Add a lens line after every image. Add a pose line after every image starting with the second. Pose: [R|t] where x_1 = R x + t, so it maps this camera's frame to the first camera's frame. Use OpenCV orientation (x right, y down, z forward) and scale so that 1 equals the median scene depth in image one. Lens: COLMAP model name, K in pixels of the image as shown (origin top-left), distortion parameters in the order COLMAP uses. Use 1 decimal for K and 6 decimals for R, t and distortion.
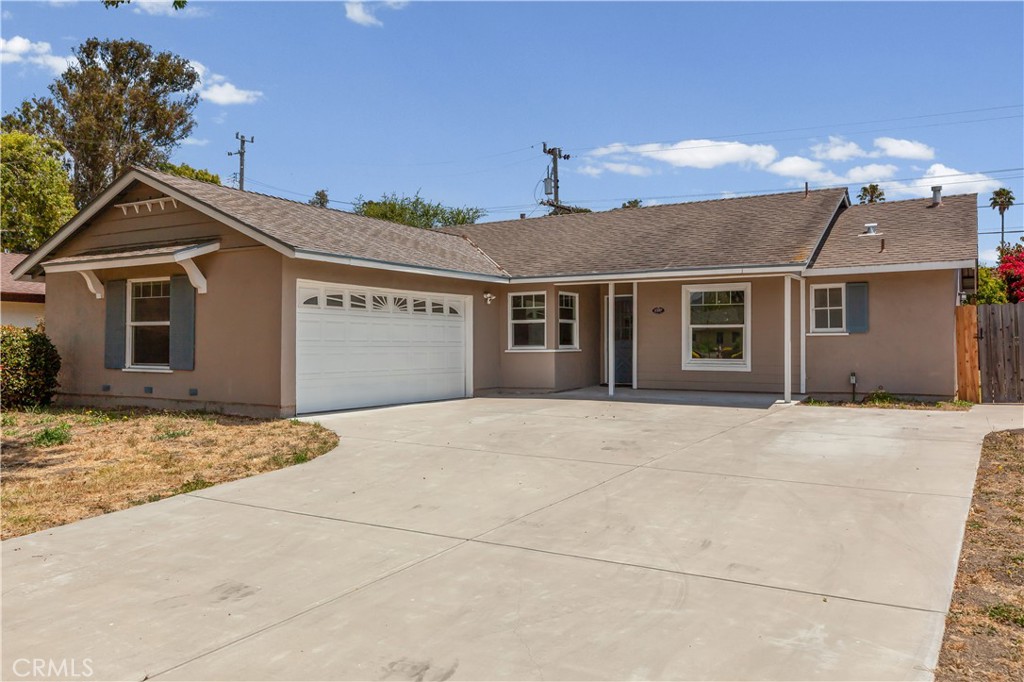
lens RADIAL K [[789.3, 0, 513.5], [0, 789.3, 336.3], [0, 0, 1]] dist [0.009309, -0.002479]
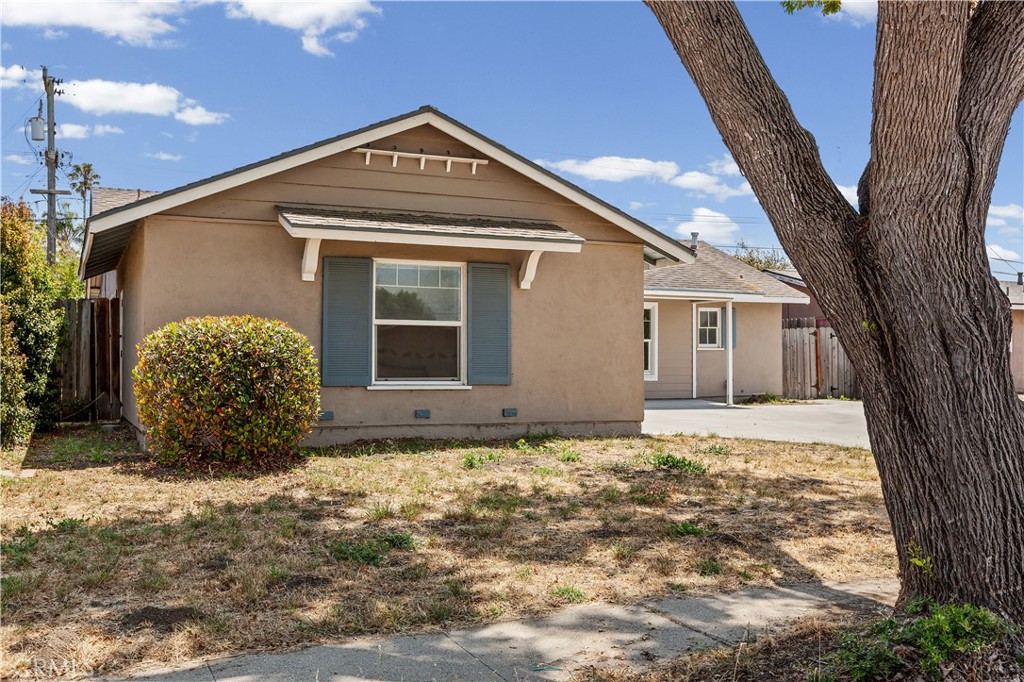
lens RADIAL K [[1022.7, 0, 514.2], [0, 1022.7, 341.6], [0, 0, 1]] dist [0.000128, 0.000000]
pose [[0.563867, 0.018673, 0.825655, -1.044682], [-0.010151, 0.999826, -0.015679, 0.013164], [-0.825803, 0.000460, 0.563958, 0.349935]]
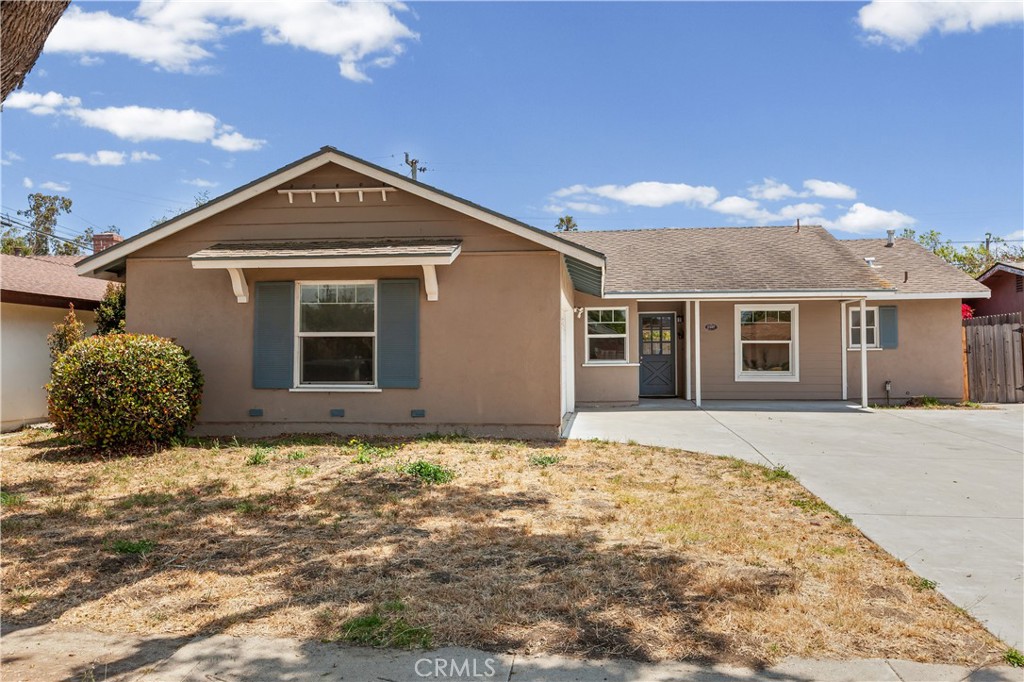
lens RADIAL K [[789.3, 0, 507.5], [0, 789.3, 344.7], [0, 0, 1]] dist [0.009309, -0.002479]
pose [[0.909673, 0.005147, 0.415294, -0.566693], [-0.001291, 0.999953, -0.009565, 0.002358], [-0.415324, 0.008165, 0.909637, 0.138547]]
